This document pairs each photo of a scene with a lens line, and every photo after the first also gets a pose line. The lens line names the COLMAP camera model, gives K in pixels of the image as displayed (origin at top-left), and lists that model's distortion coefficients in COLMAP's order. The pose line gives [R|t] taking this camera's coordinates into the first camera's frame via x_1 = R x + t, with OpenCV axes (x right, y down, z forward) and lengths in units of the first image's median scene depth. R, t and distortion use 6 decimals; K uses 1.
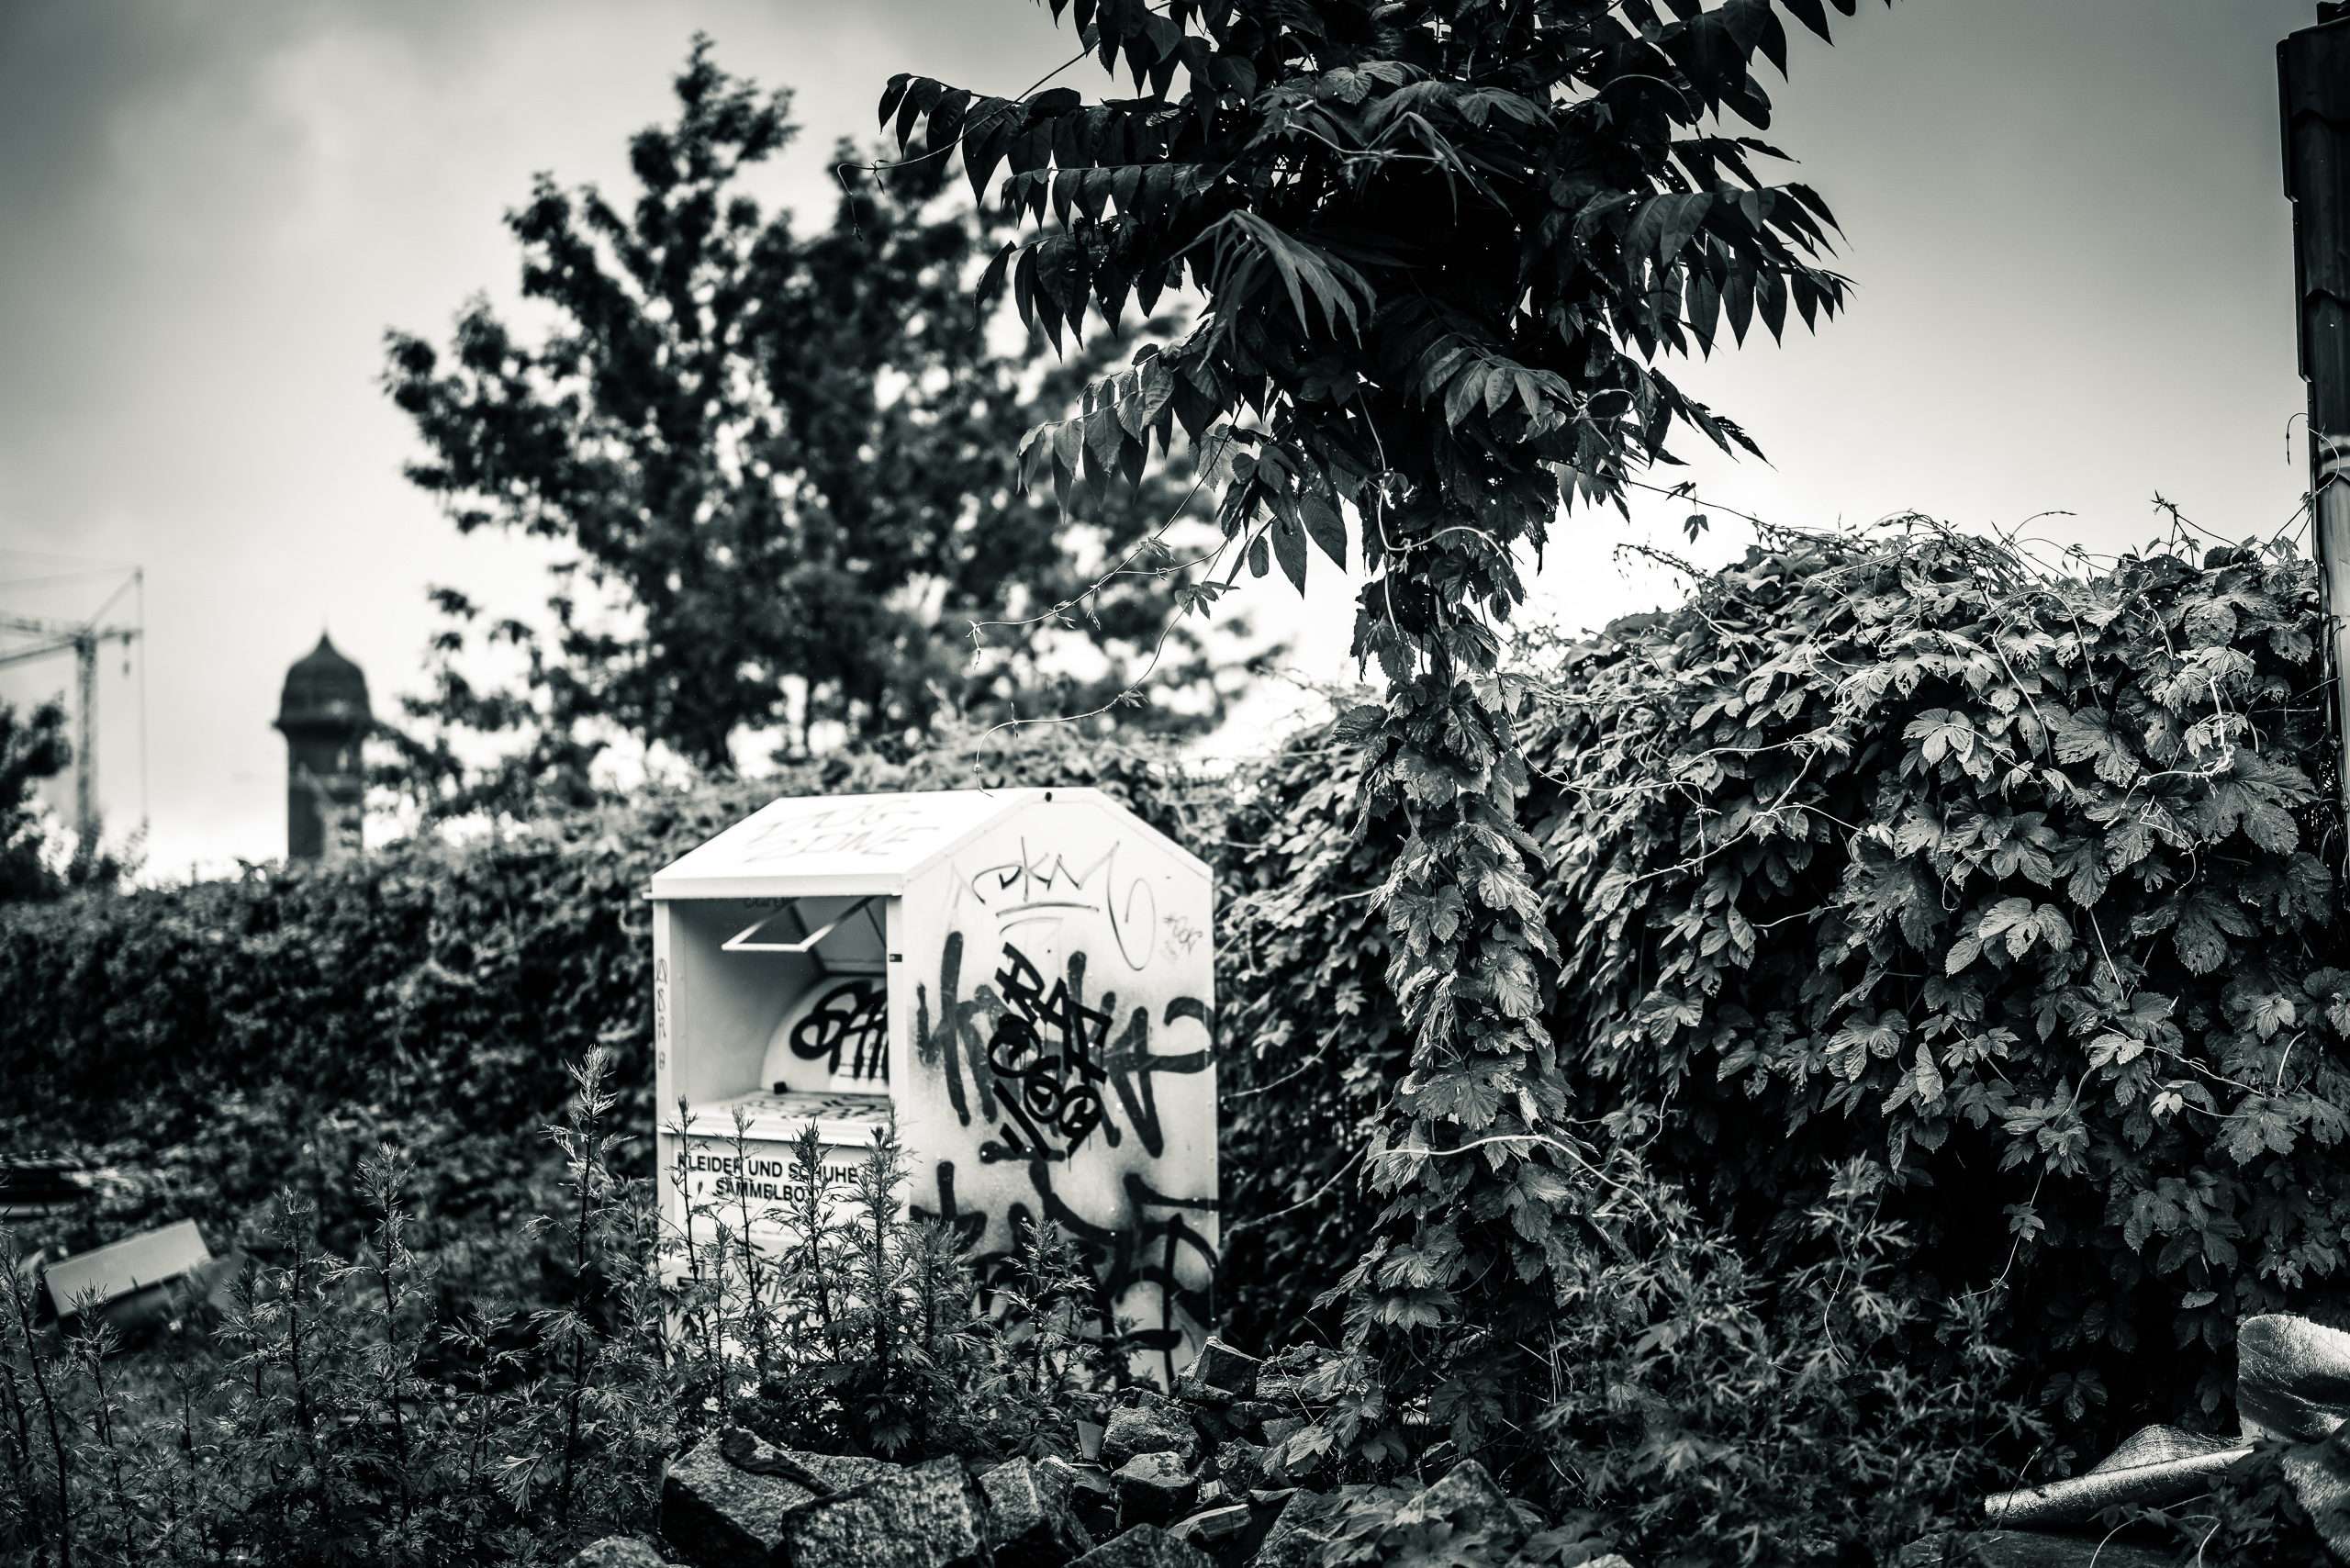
lens RADIAL K [[3706.2, 0, 1113.5], [0, 3706.2, 779.6], [0, 0, 1]] dist [0.023811, 0.128058]
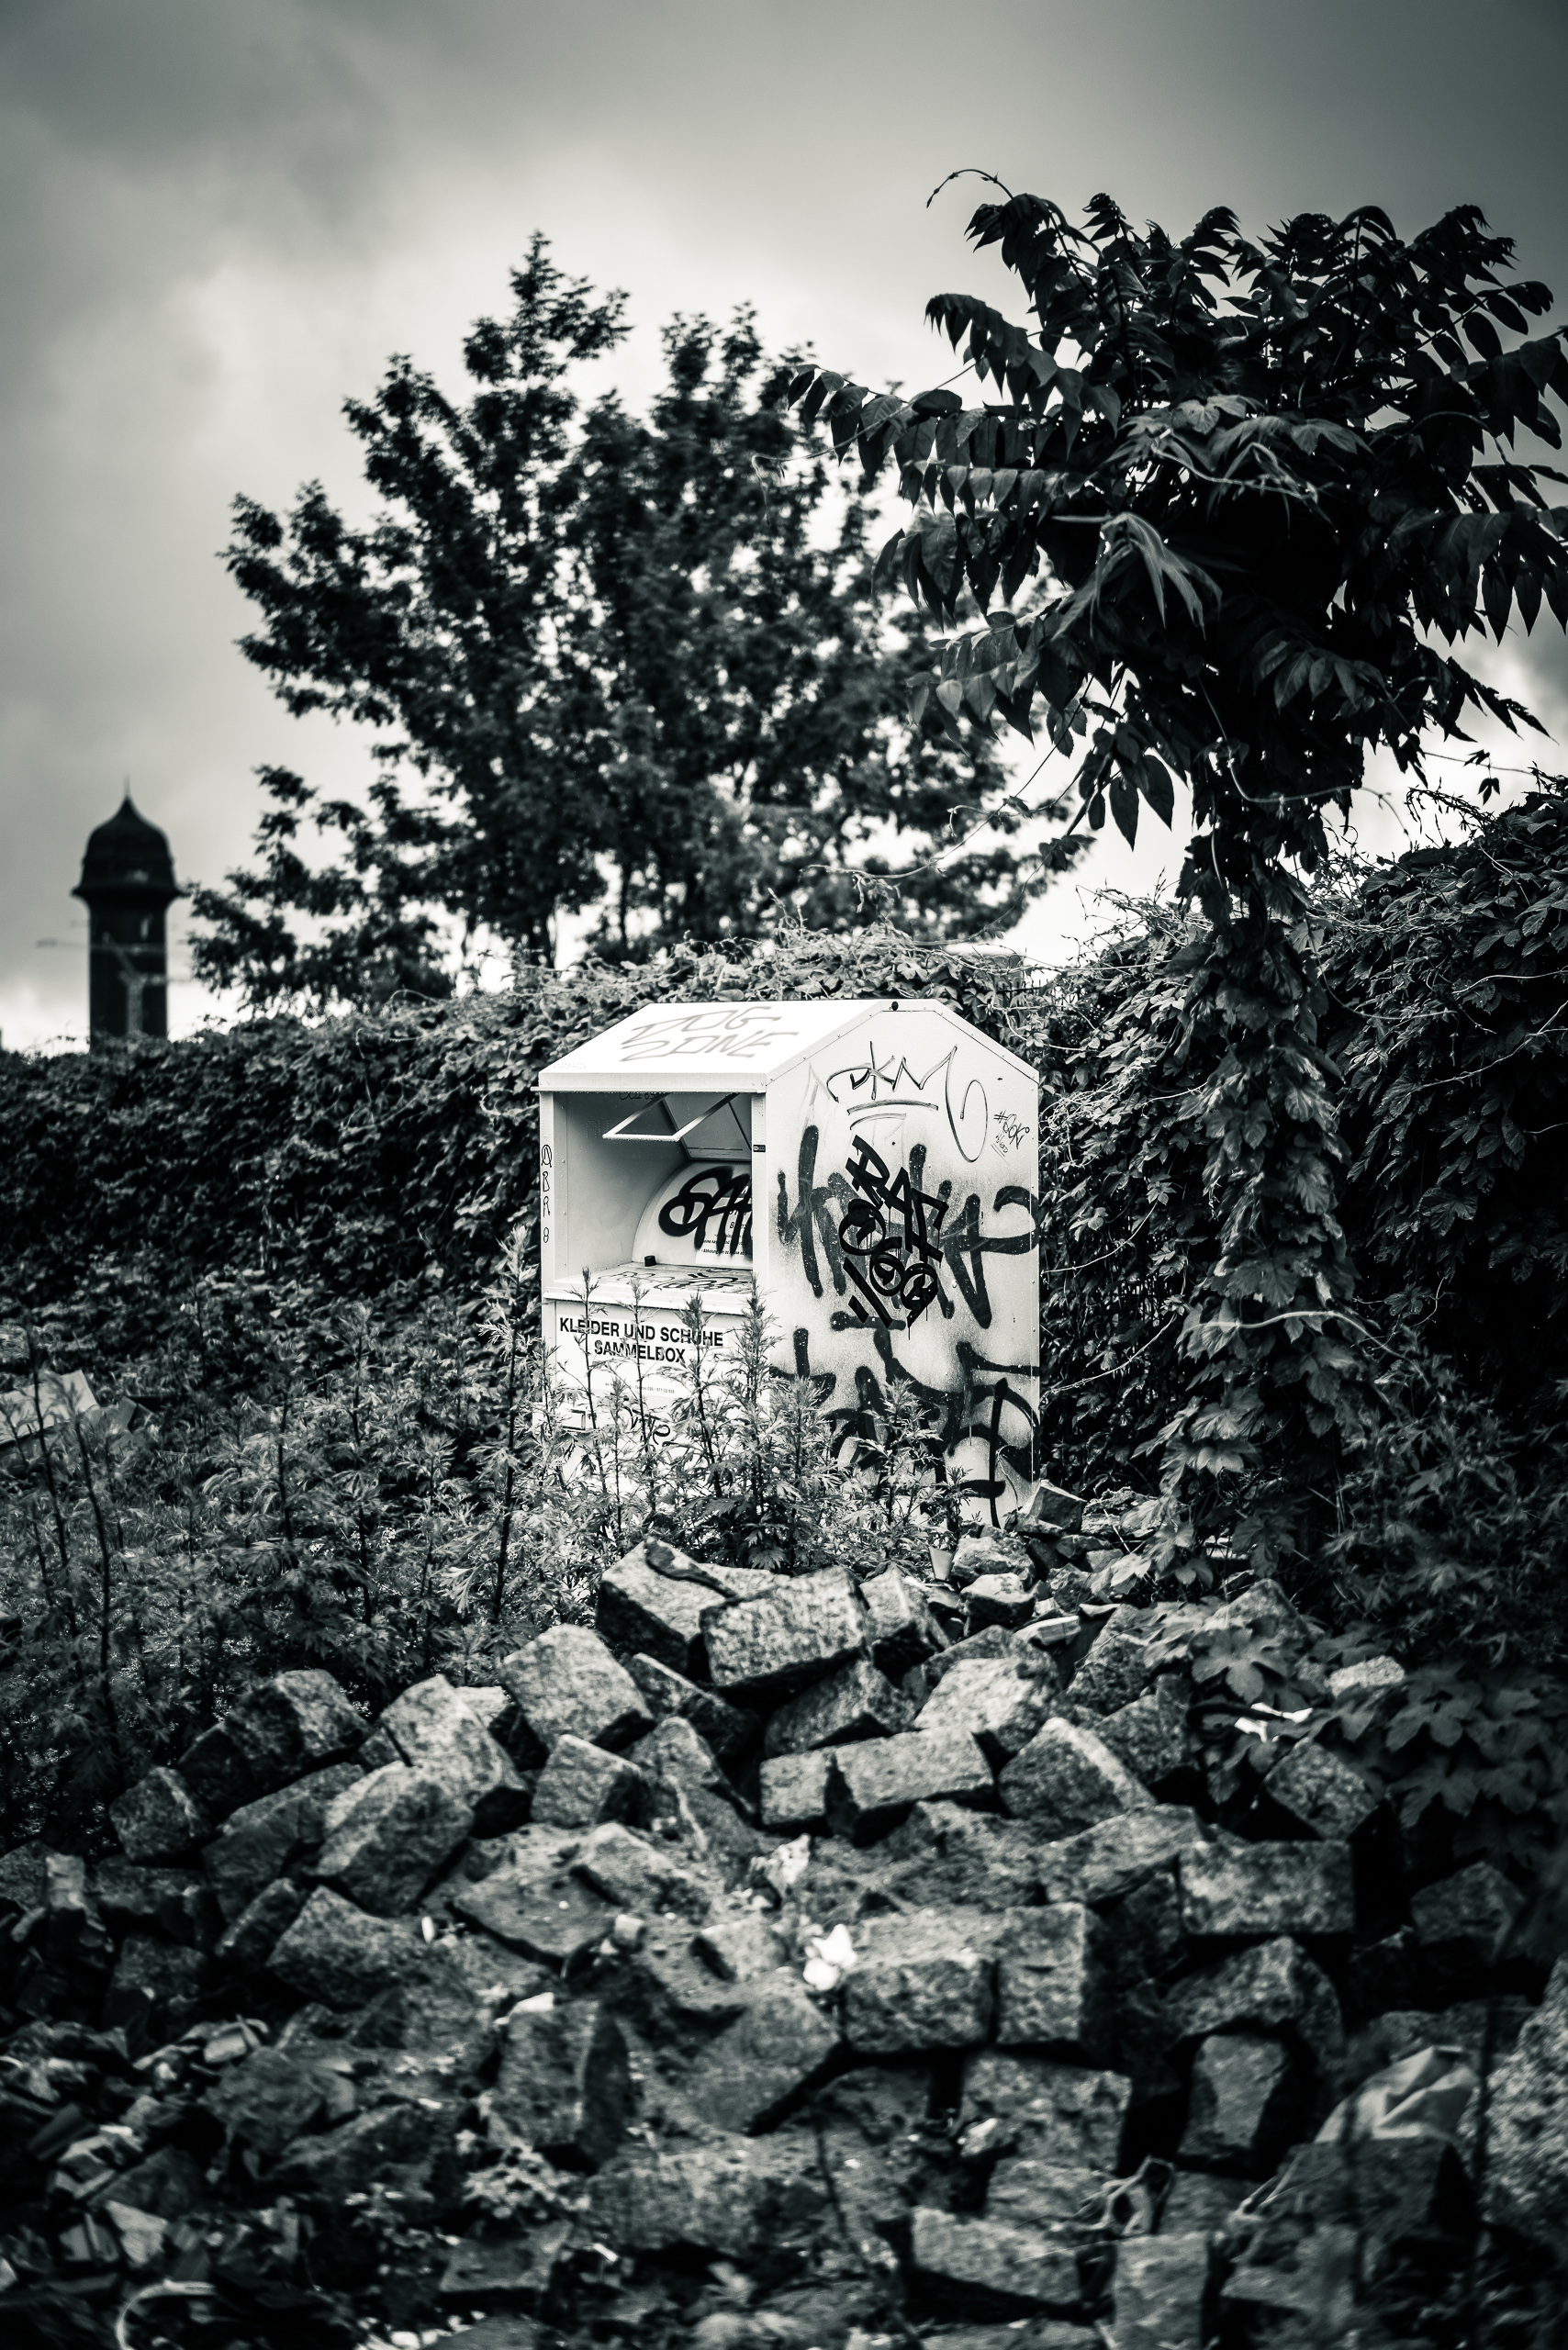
lens RADIAL K [[3904.0, 0, 780.0], [0, 3904.0, 1263.0], [0, 0, 1]] dist [0.197410, -1.276010]
pose [[0.999598, 0.016910, -0.022760, -0.024085], [-0.014953, 0.996390, 0.083568, -0.015994], [0.024091, -0.083194, 0.996242, -0.181363]]
